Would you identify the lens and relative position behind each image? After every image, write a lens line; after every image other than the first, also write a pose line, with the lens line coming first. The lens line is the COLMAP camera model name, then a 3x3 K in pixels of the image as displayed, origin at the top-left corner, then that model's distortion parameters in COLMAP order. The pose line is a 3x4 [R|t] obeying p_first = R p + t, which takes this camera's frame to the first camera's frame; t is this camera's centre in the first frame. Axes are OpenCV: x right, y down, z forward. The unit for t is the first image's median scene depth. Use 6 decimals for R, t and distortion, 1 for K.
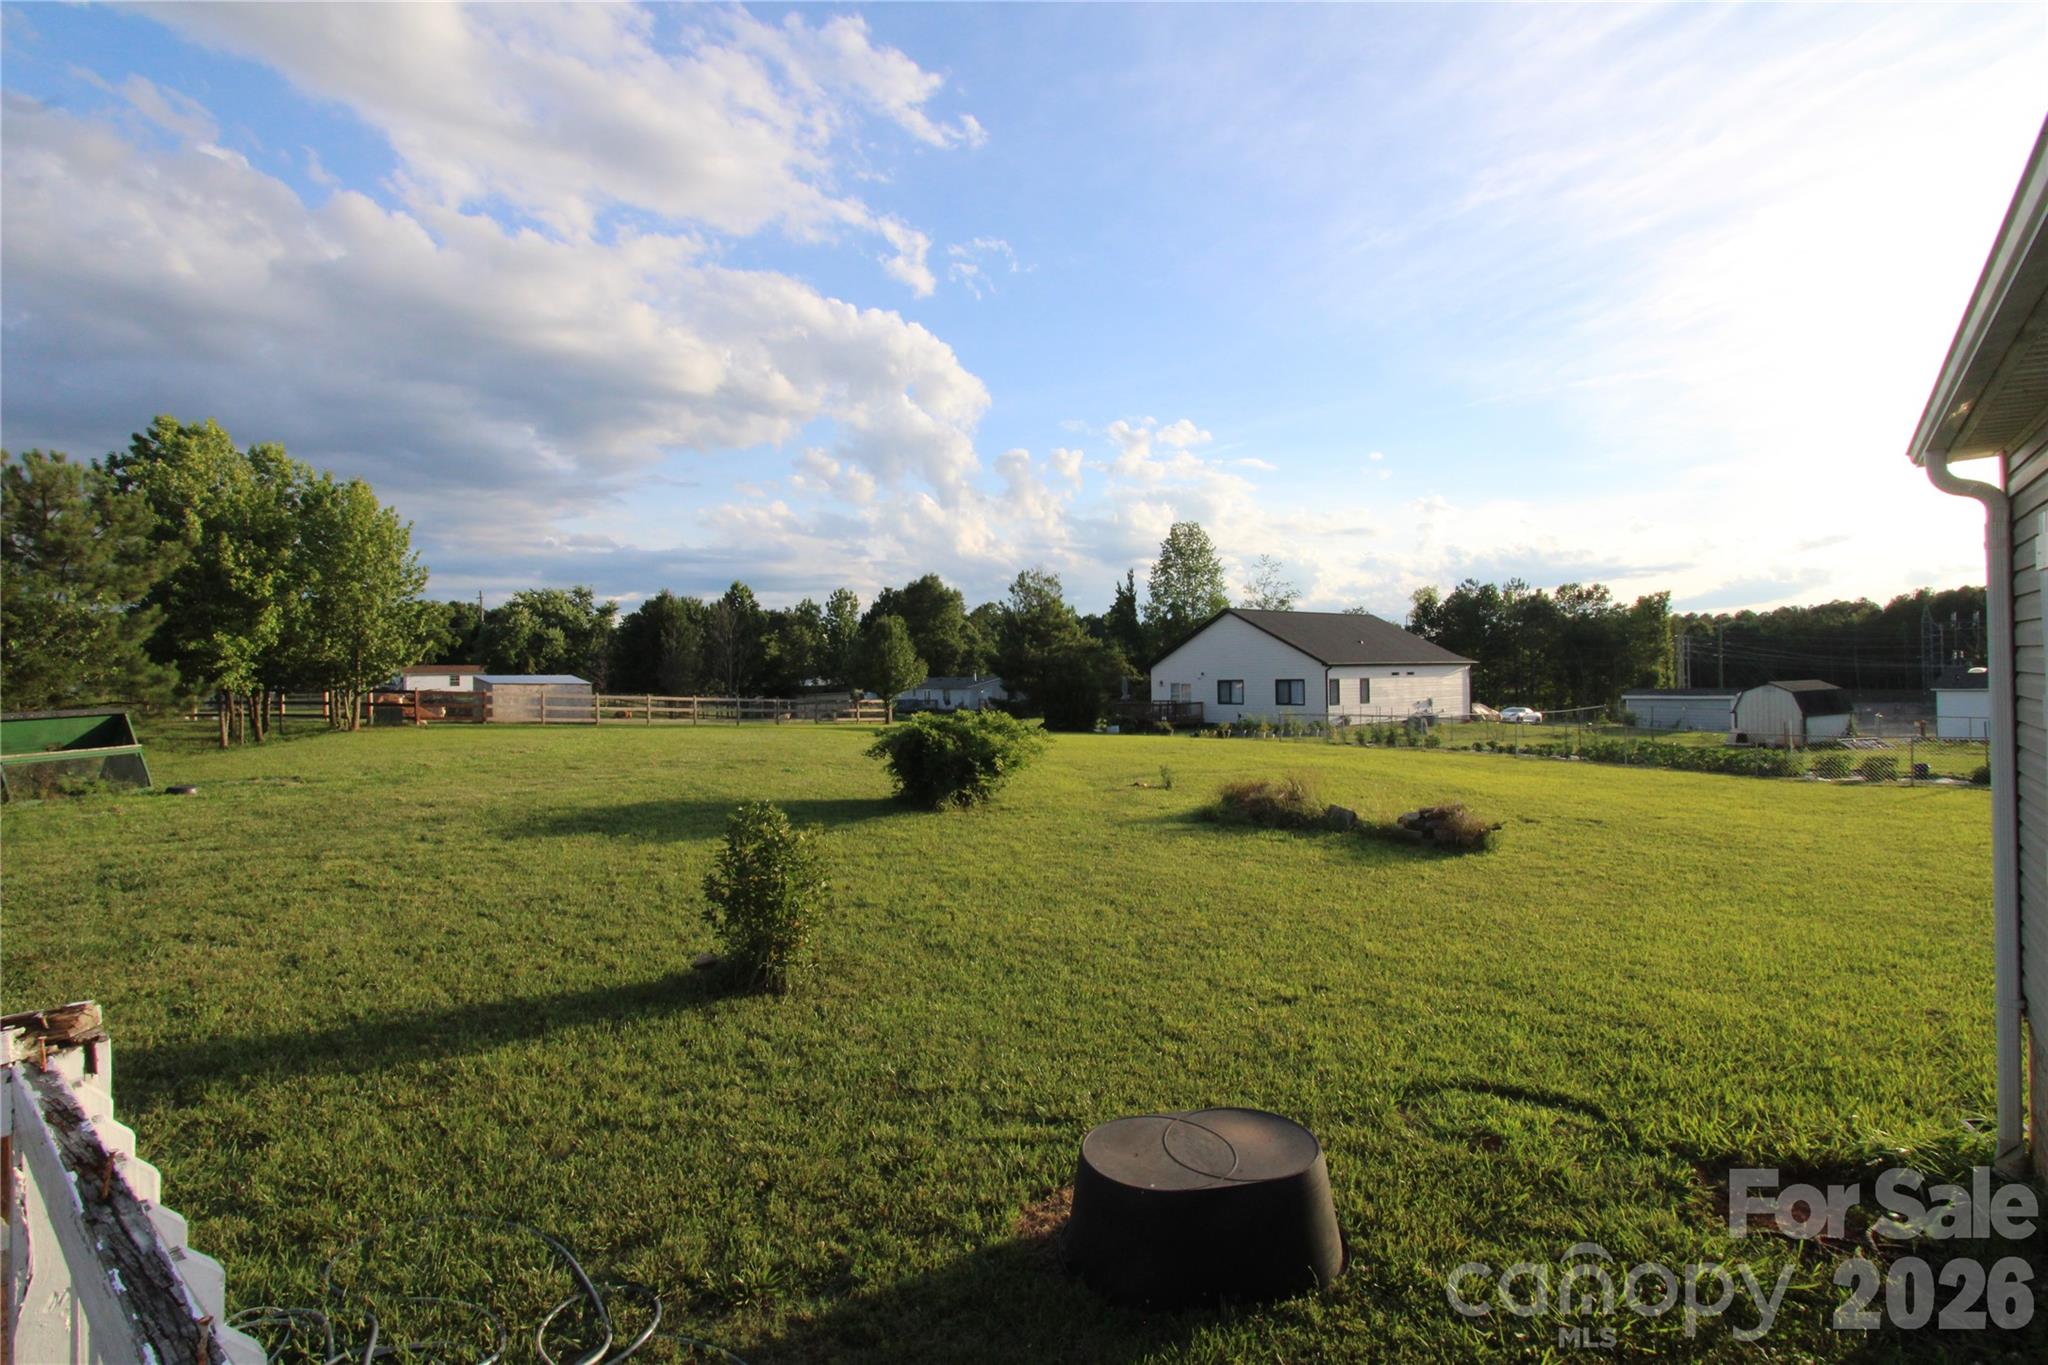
lens RADIAL K [[955.5, 0, 1014.6], [0, 955.5, 680.7], [0, 0, 1]] dist [-0.013832, 0.003384]
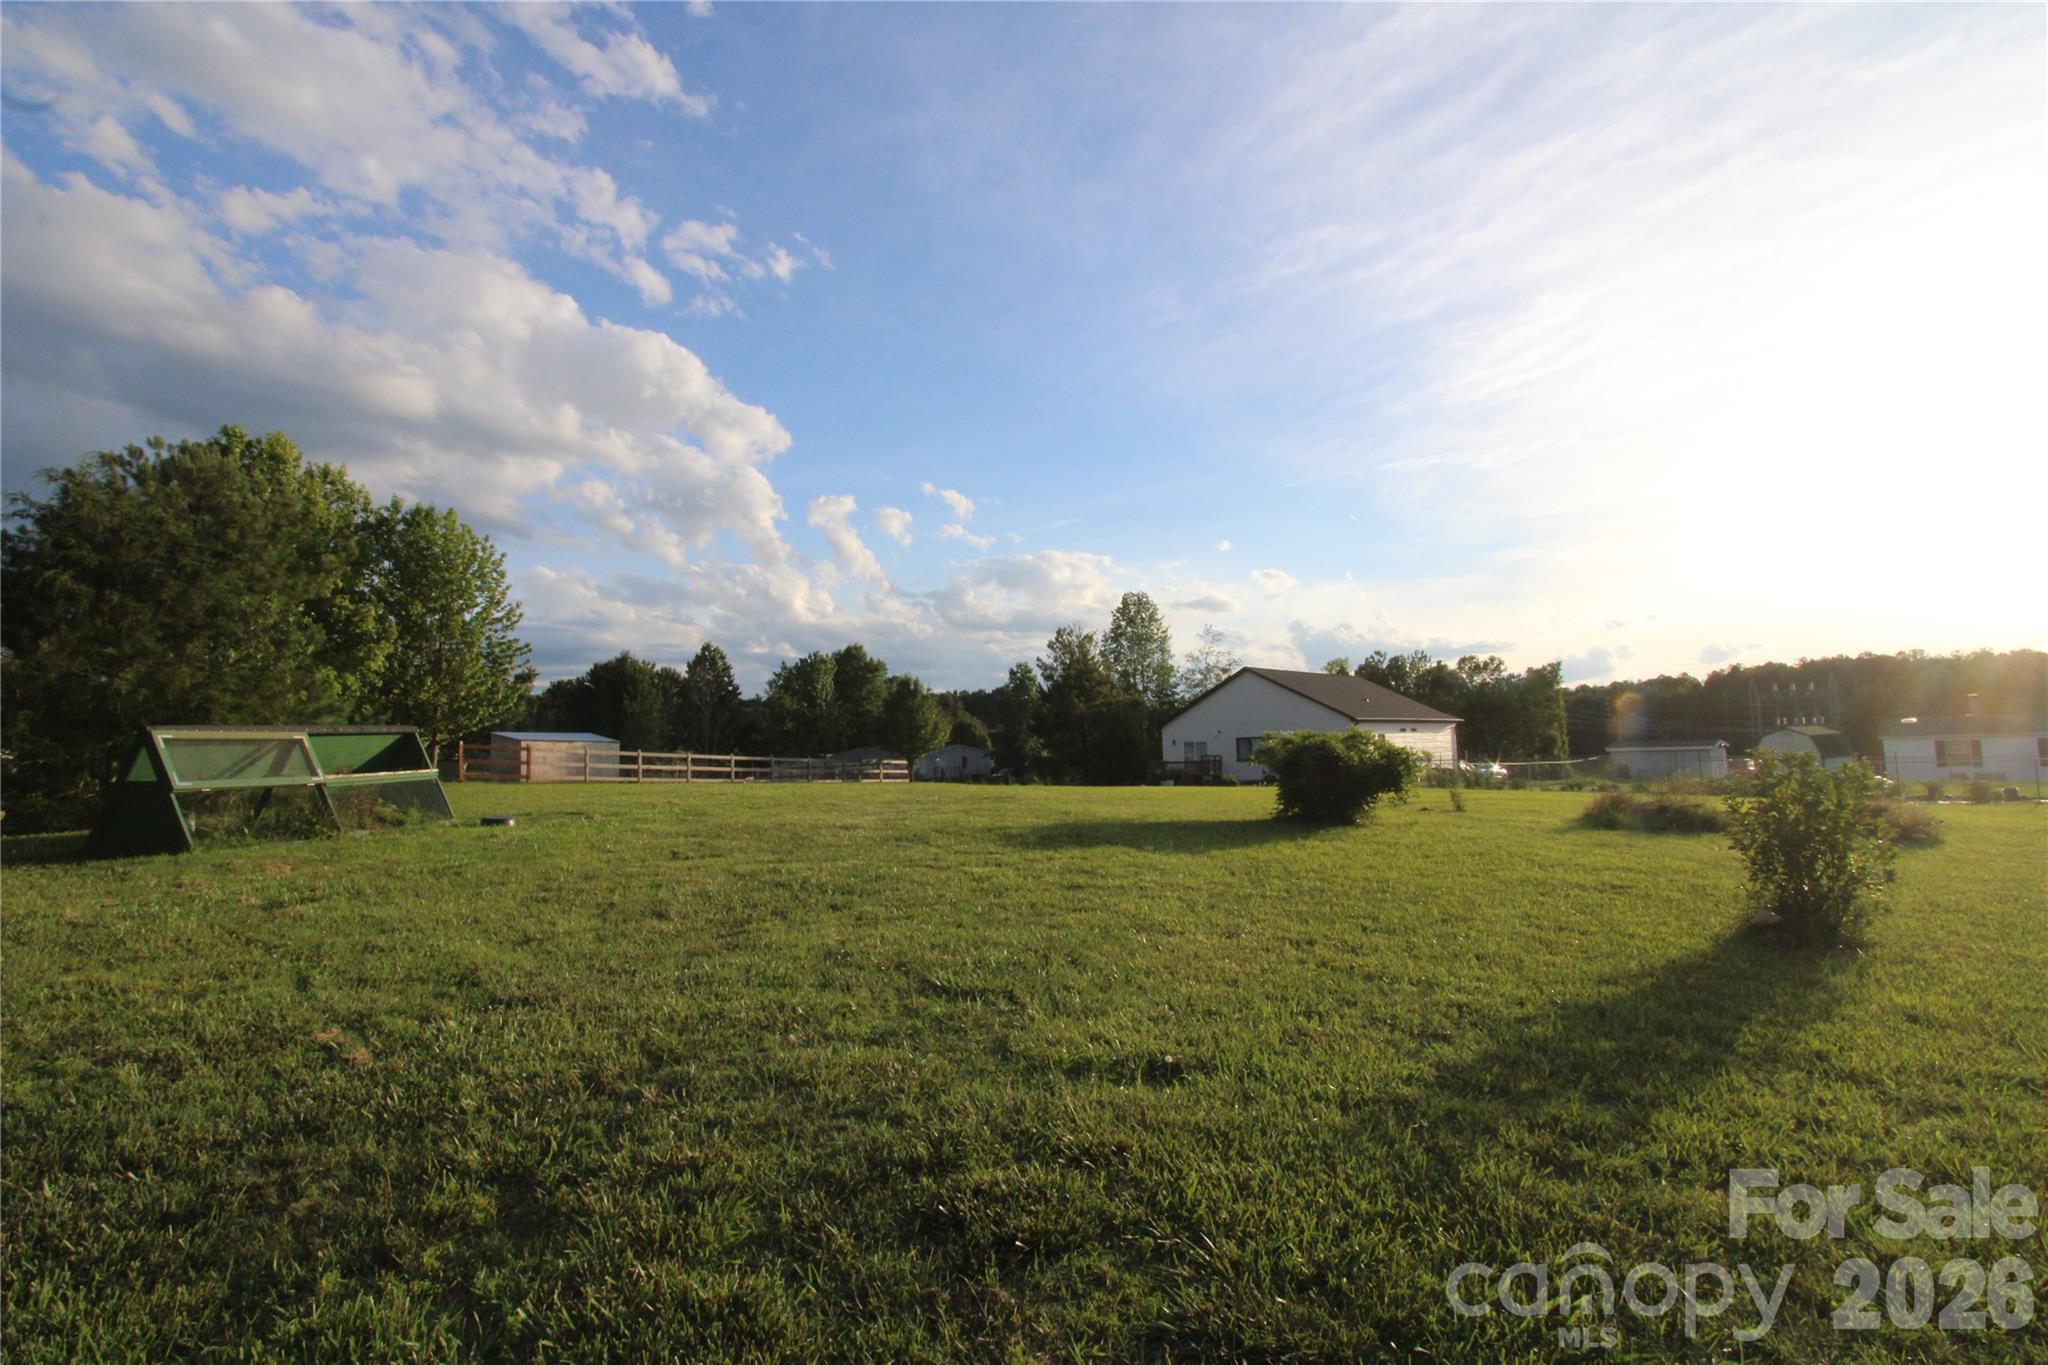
lens RADIAL K [[955.5, 0, 1004.4], [0, 955.5, 670.1], [0, 0, 1]] dist [-0.013832, 0.003384]
pose [[0.990458, 0.003805, 0.137760, -0.100946], [0.009119, 0.995618, -0.093065, 0.011822], [-0.137510, 0.093433, 0.986084, 0.016013]]
